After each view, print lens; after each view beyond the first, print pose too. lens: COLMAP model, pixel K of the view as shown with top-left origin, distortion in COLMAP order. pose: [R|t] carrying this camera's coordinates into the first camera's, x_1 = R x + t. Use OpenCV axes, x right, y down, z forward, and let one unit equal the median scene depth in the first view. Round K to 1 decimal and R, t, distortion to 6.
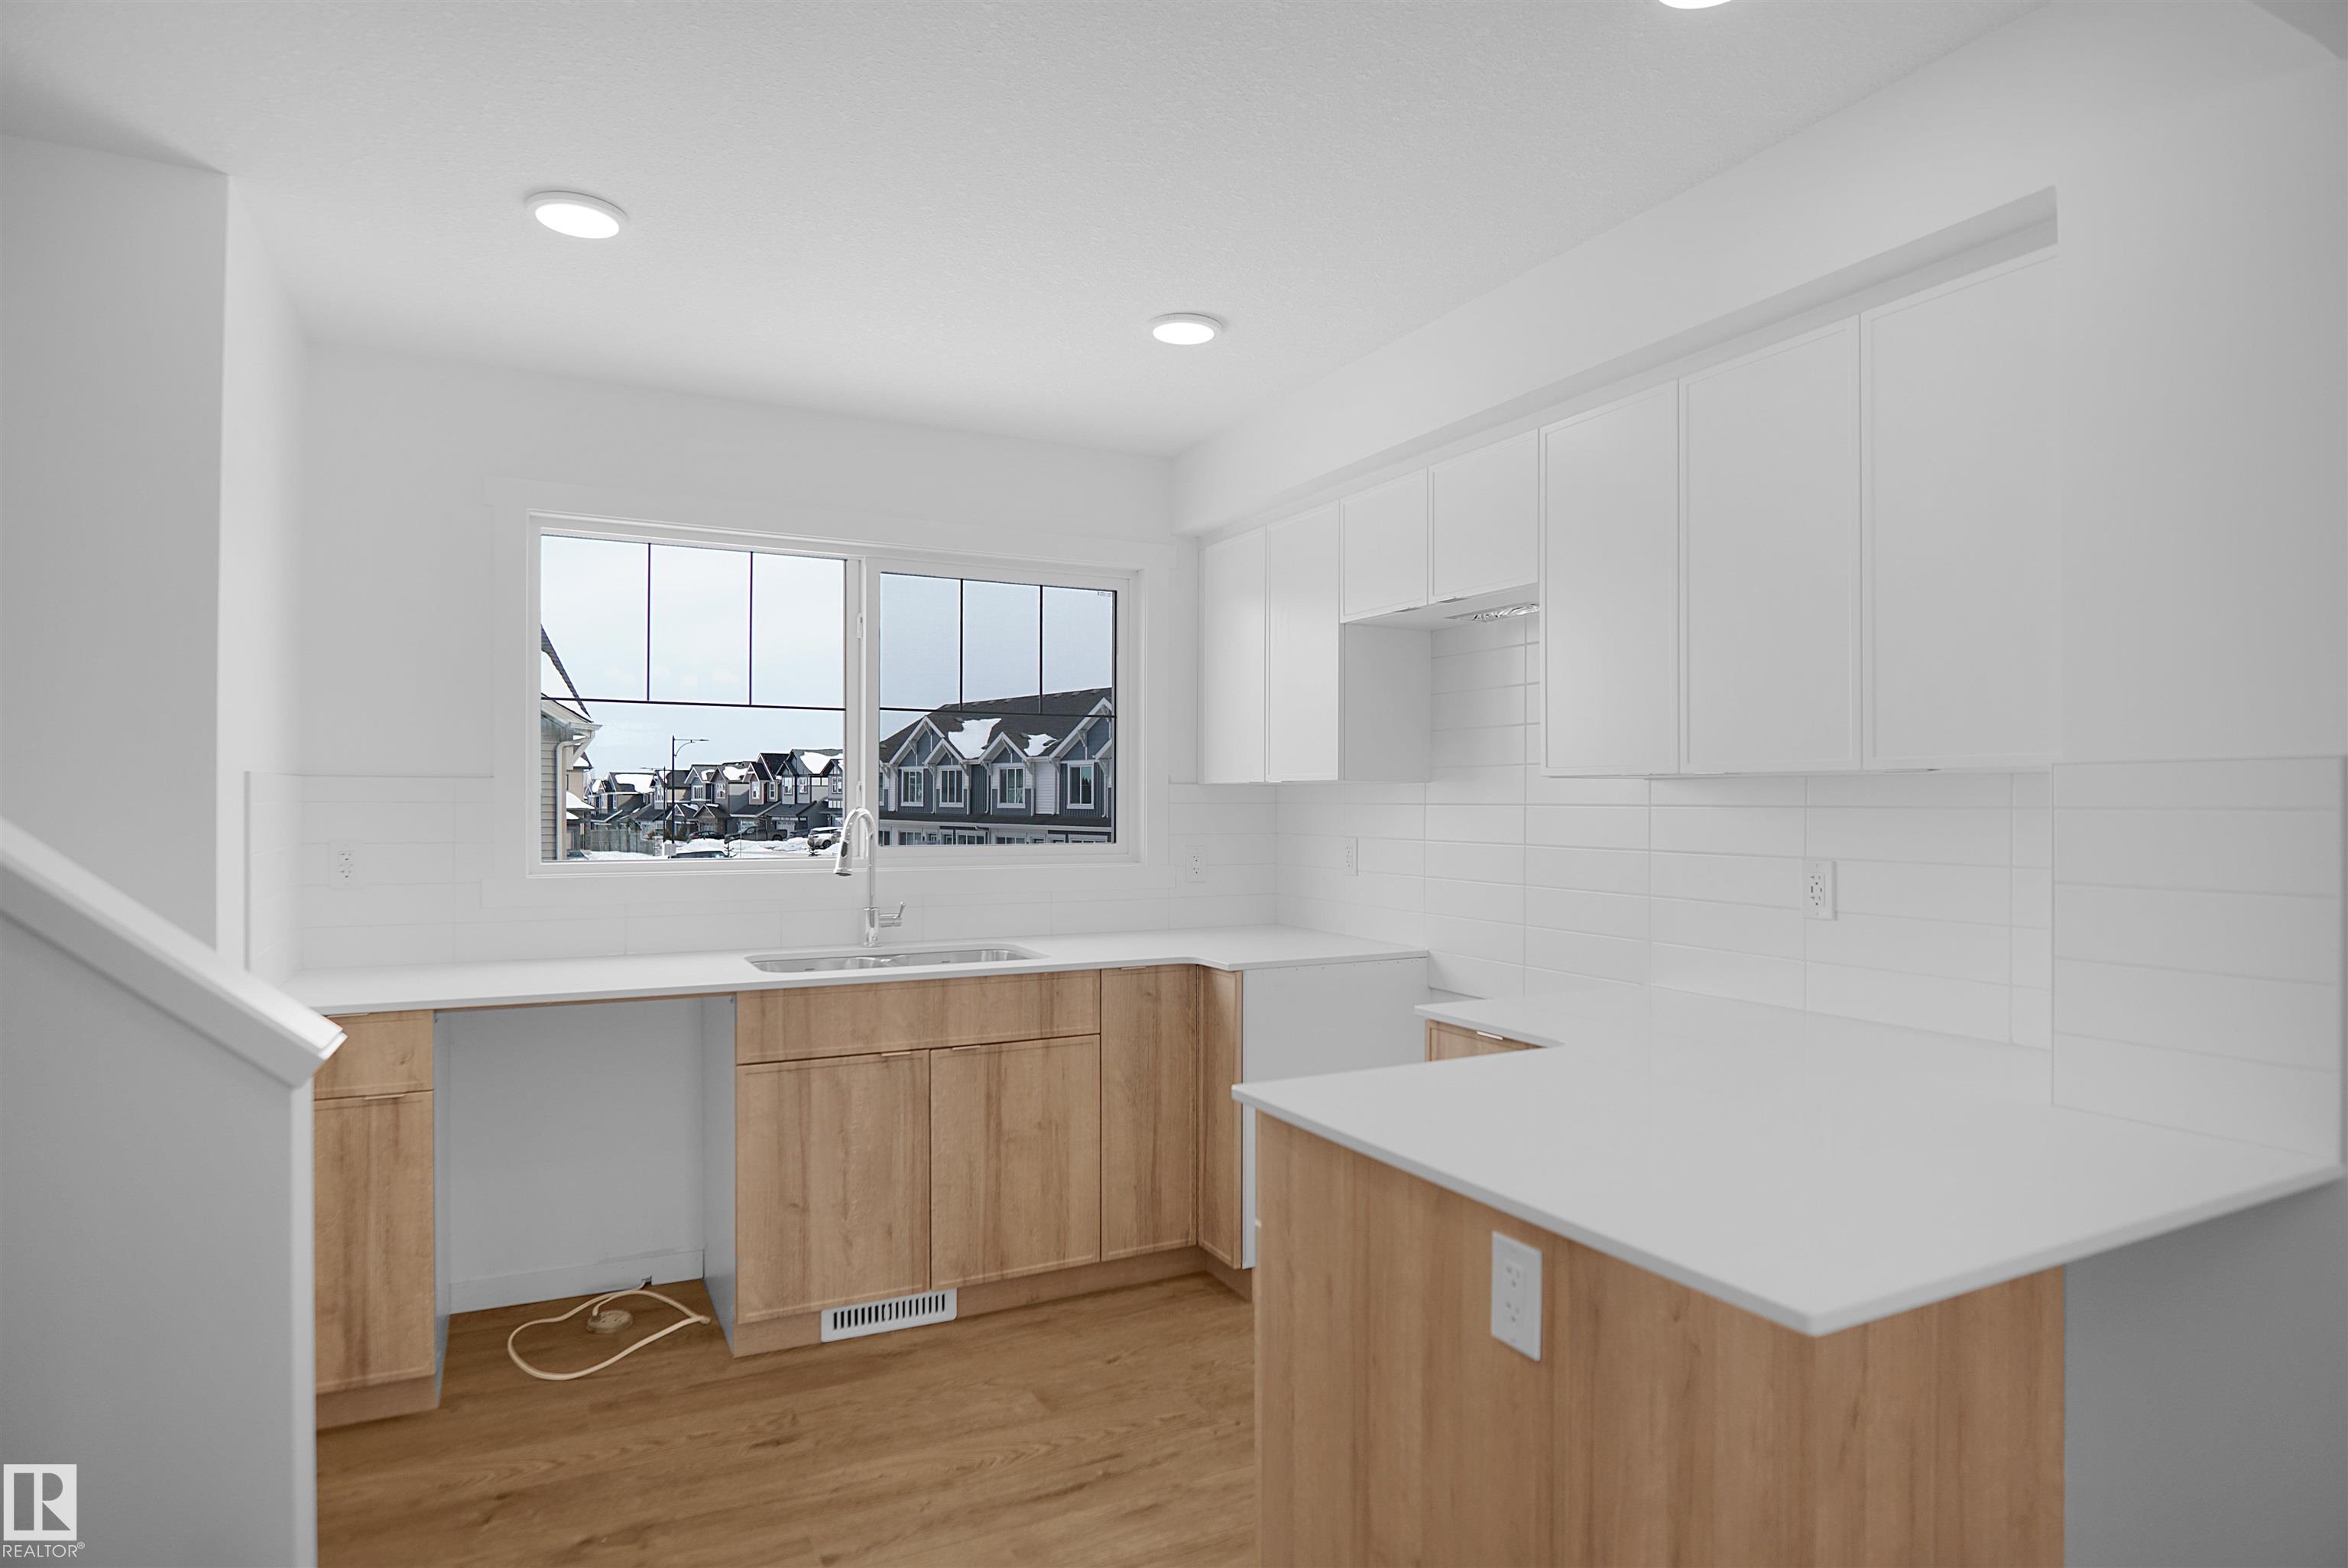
lens RADIAL K [[1228.3, 0, 1155.4], [0, 1228.3, 796.5], [0, 0, 1]] dist [-0.031975, 0.010915]
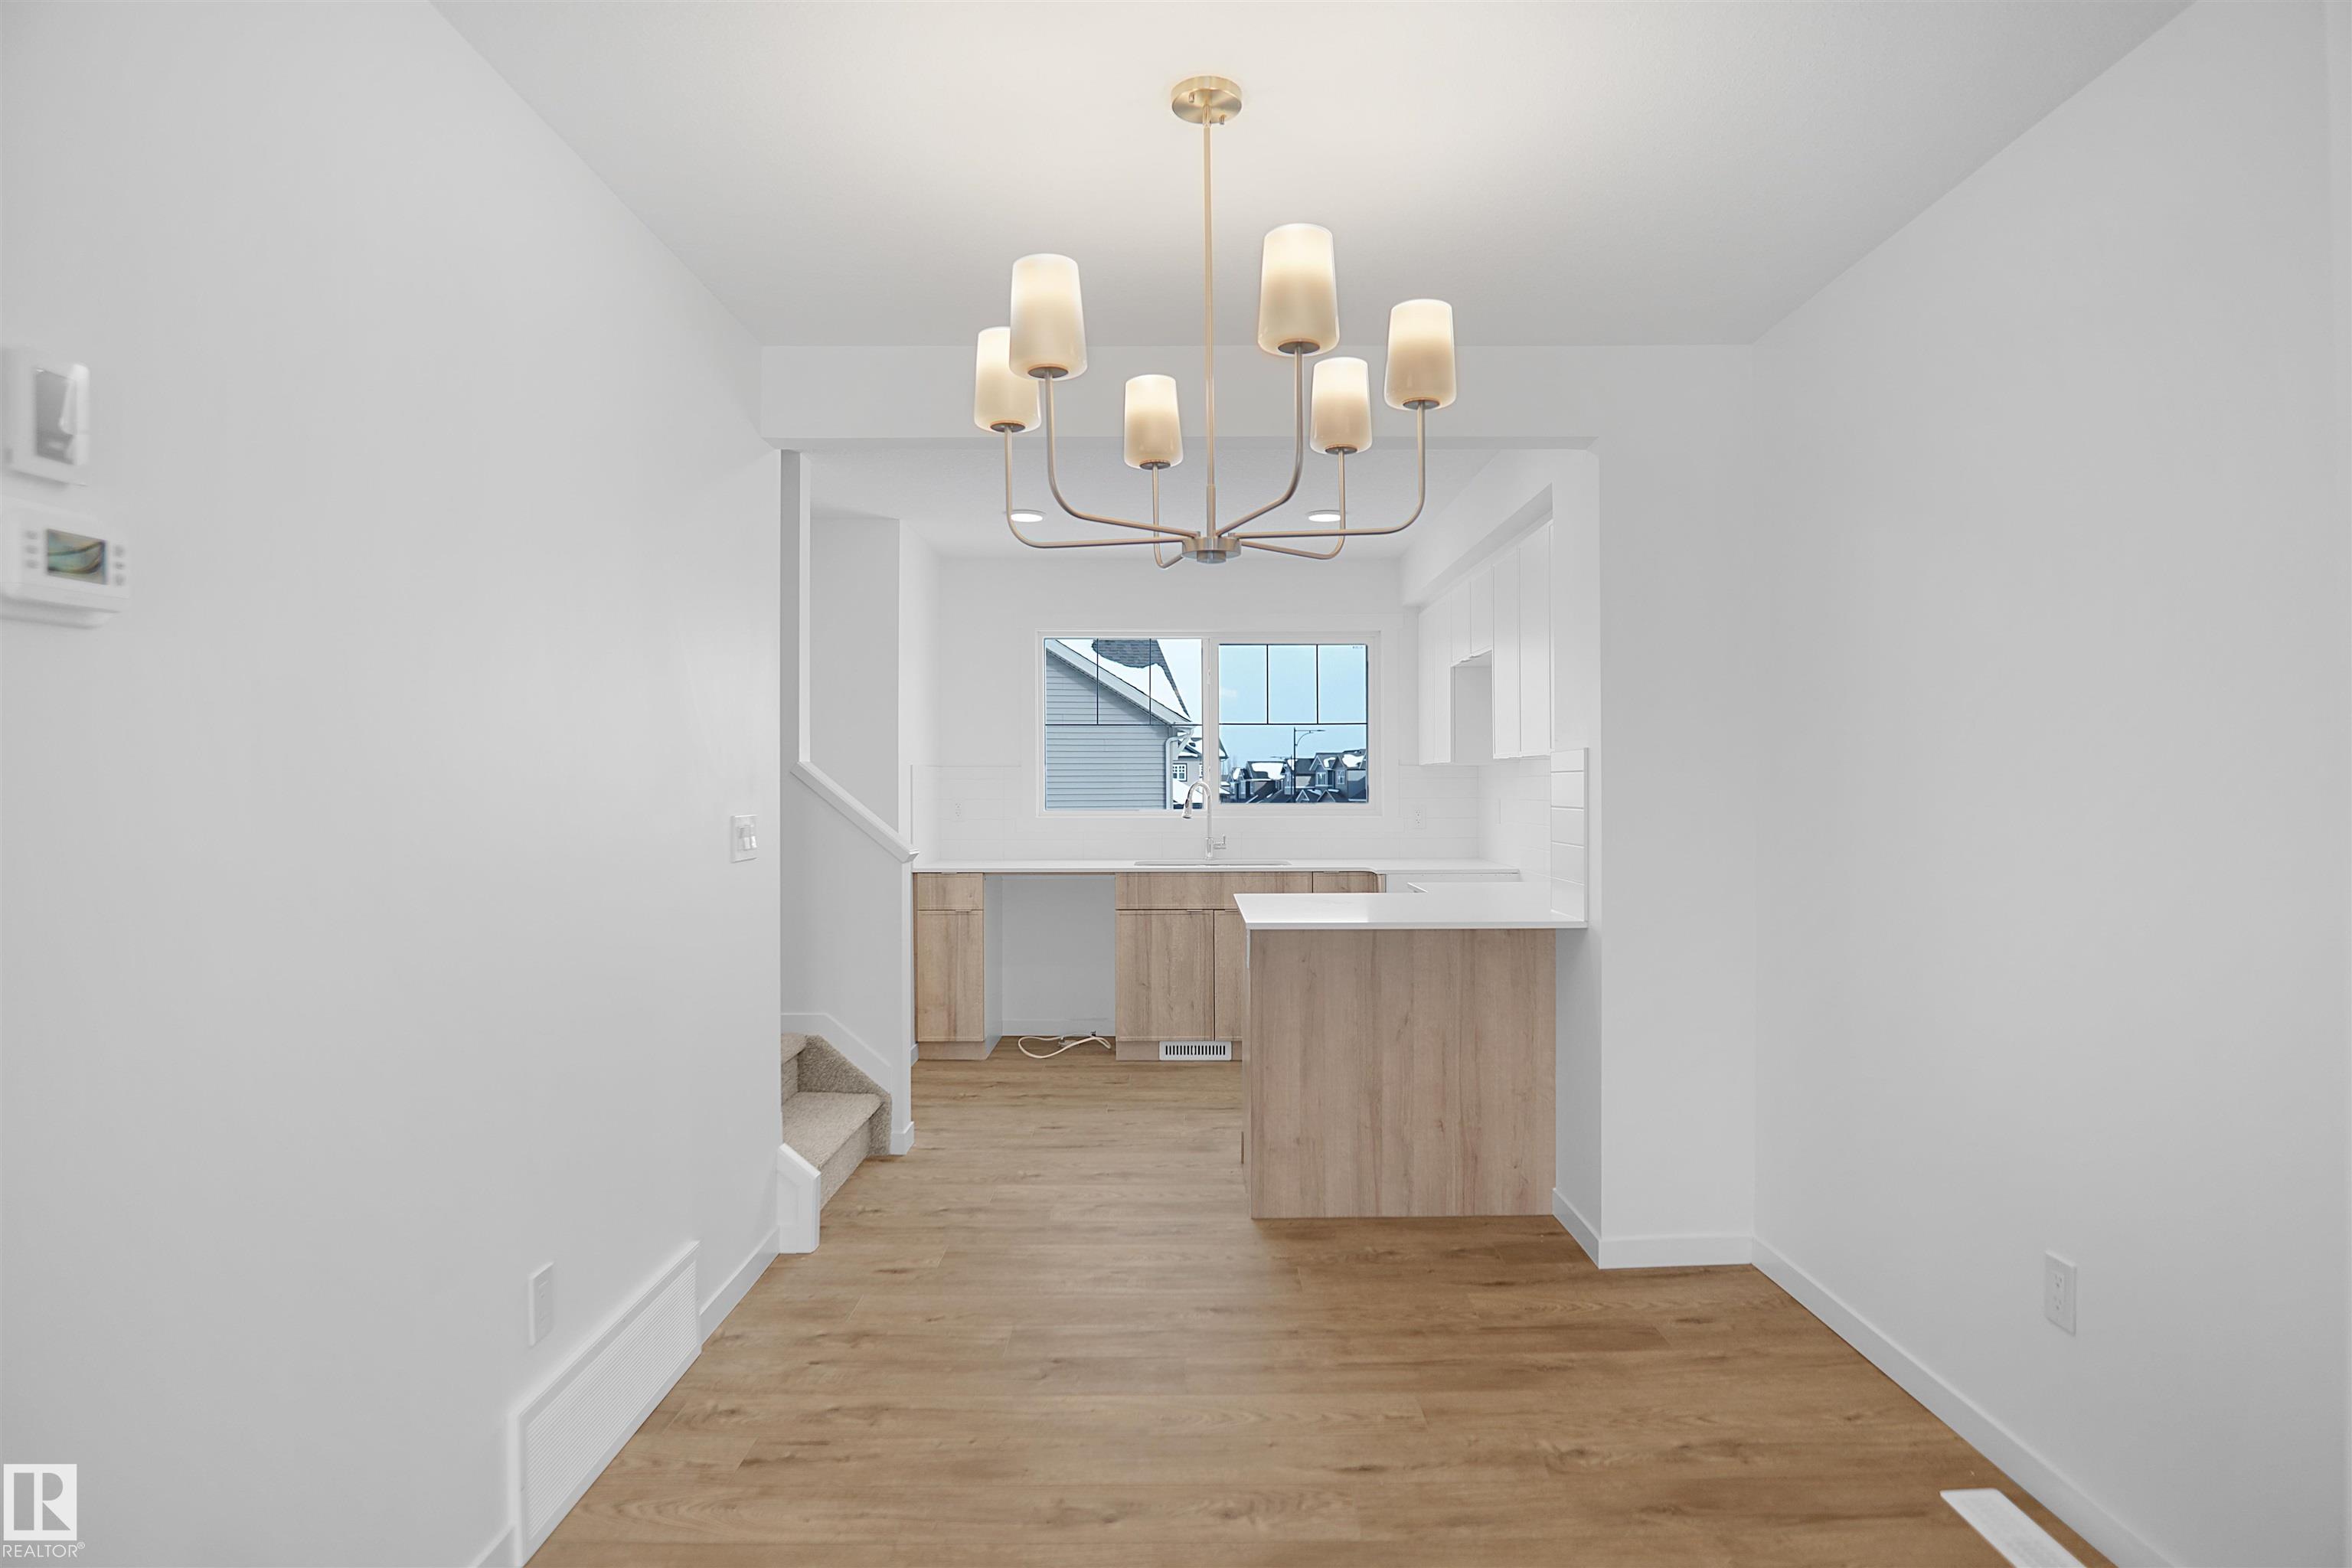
lens RADIAL K [[1189.3, 0, 1183.1], [0, 1189.3, 778.0], [0, 0, 1]] dist [-0.045259, -0.000090]
pose [[0.891257, -0.005838, -0.453461, 0.610059], [0.004394, 0.999981, -0.004238, 0.014270], [0.453477, 0.001784, 0.891266, -0.646519]]
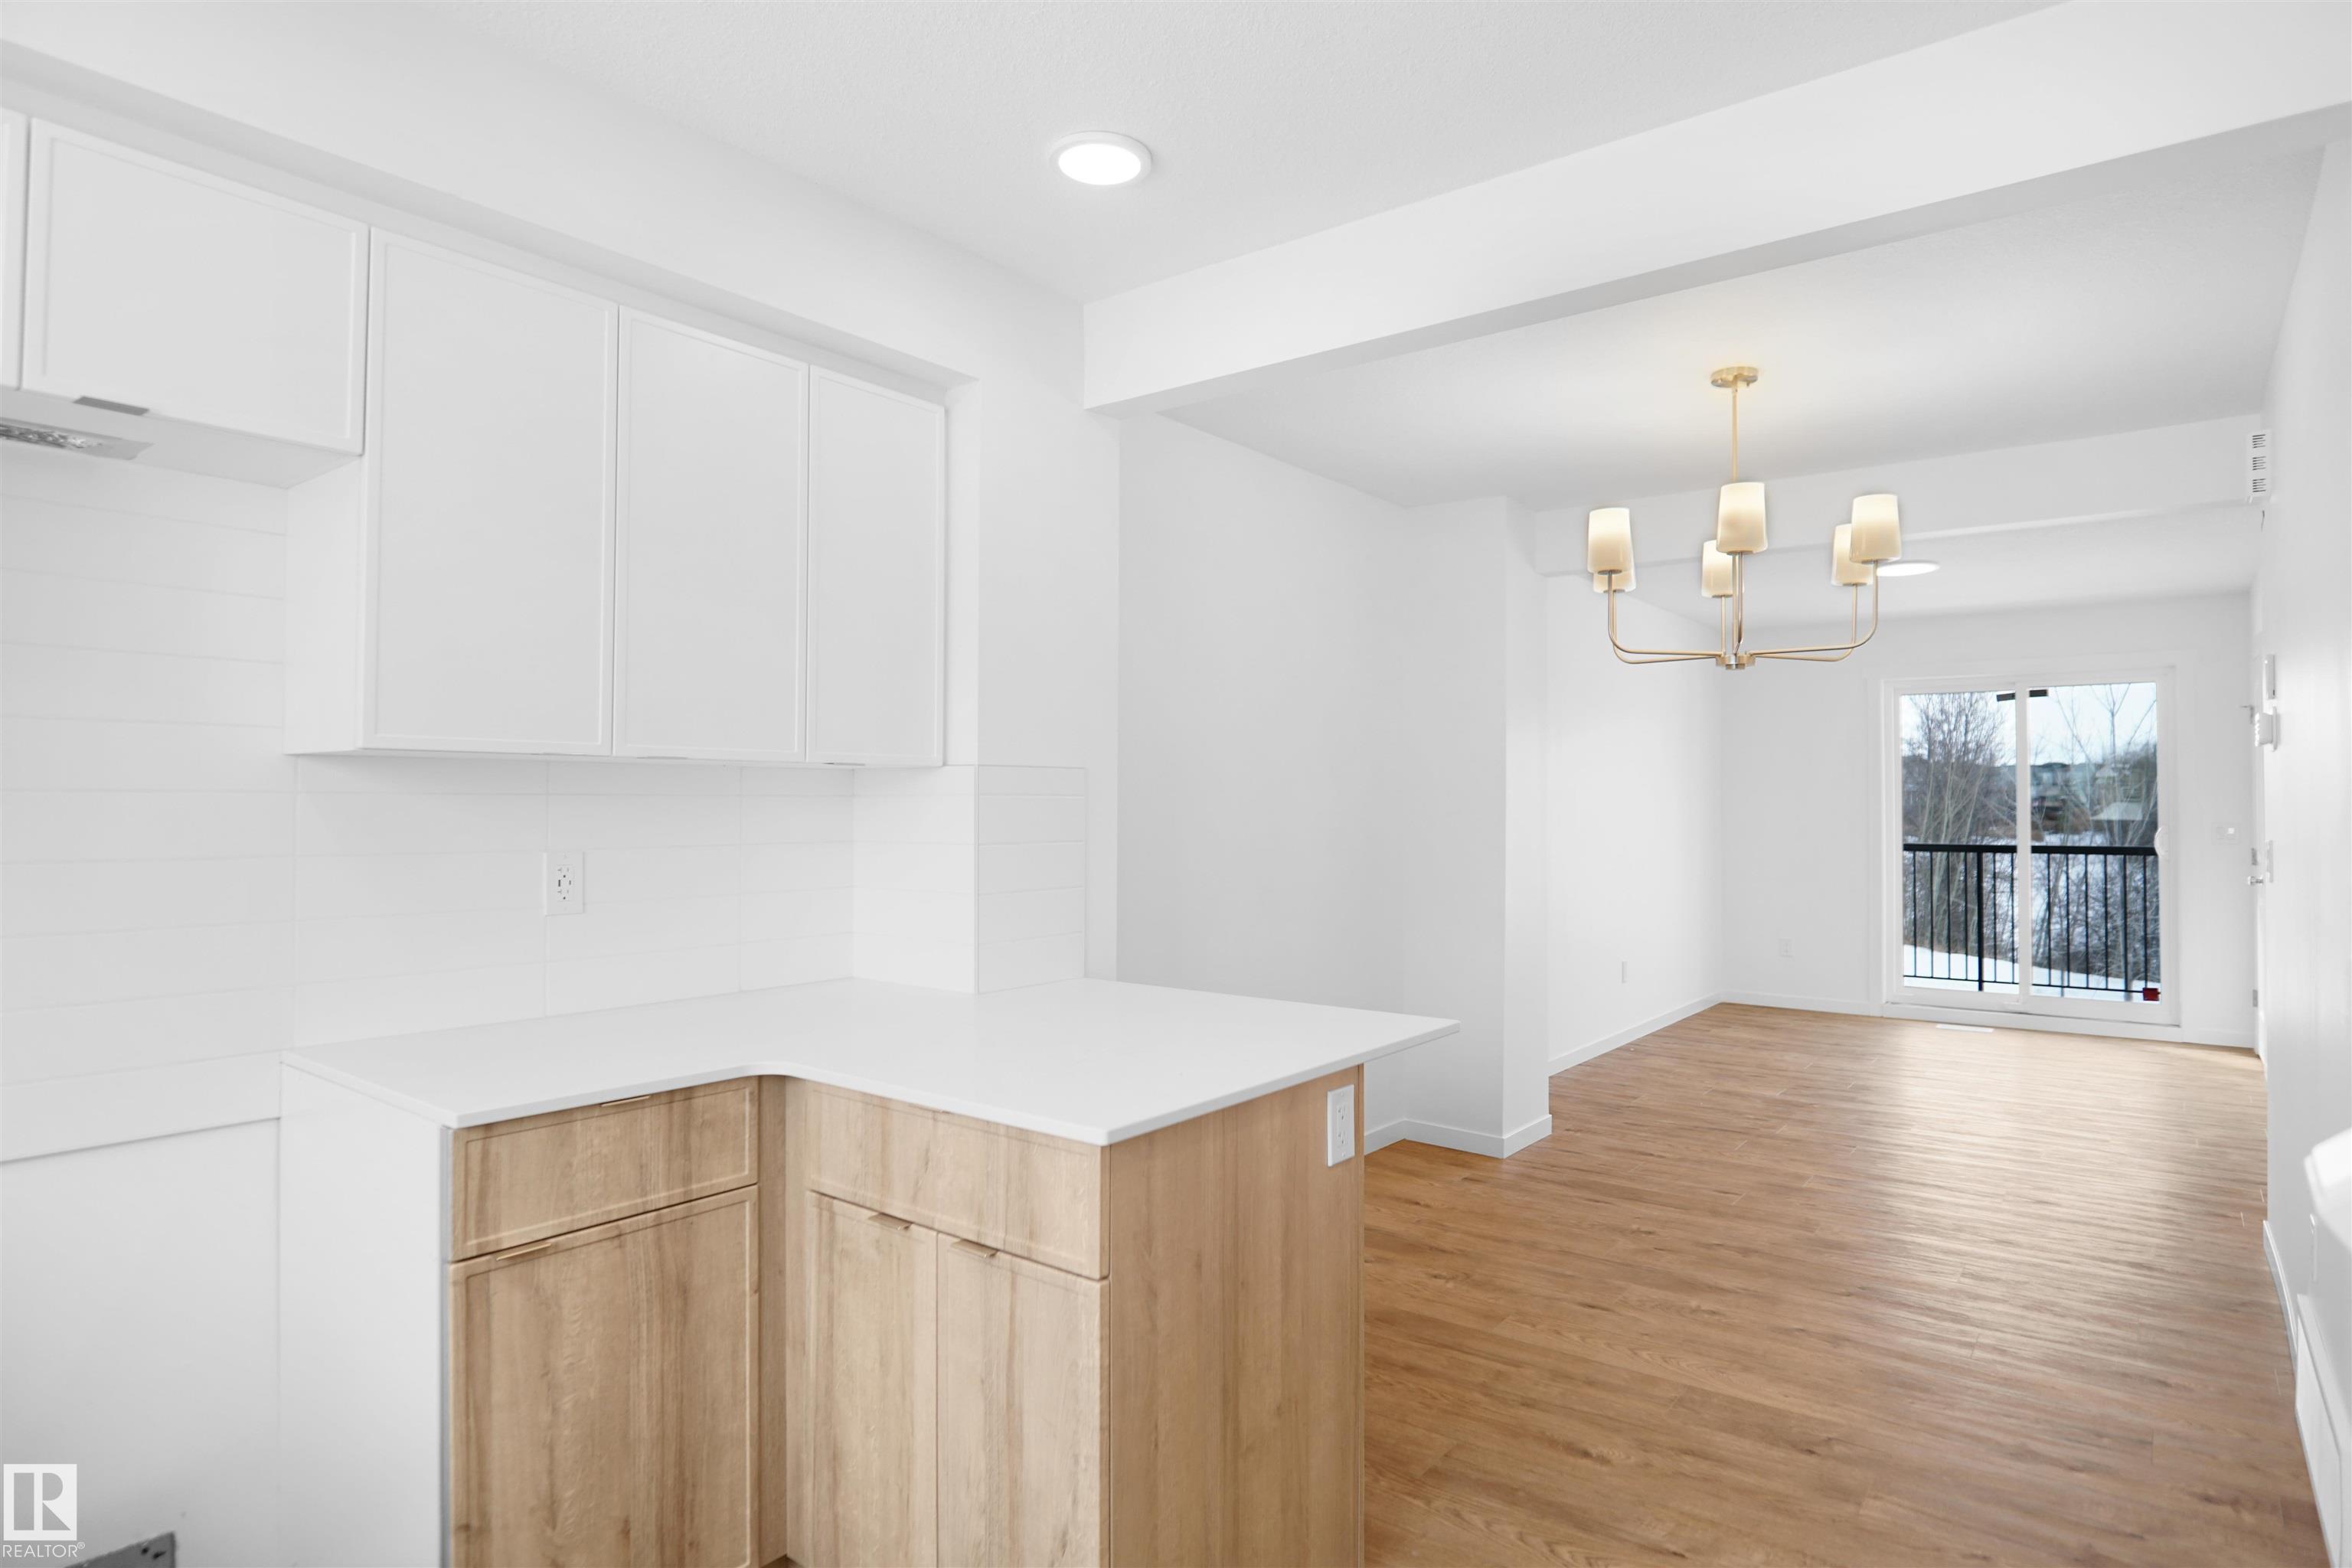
lens RADIAL K [[1303.9, 0, 1176.0], [0, 1303.9, 784.0], [0, 0, 1]] dist [-0.037601, 0.012893]
pose [[-0.434927, 0.011925, 0.900387, -0.449063], [-0.007321, 0.999832, -0.016778, 0.010848], [-0.900436, -0.013889, -0.434767, 0.808938]]
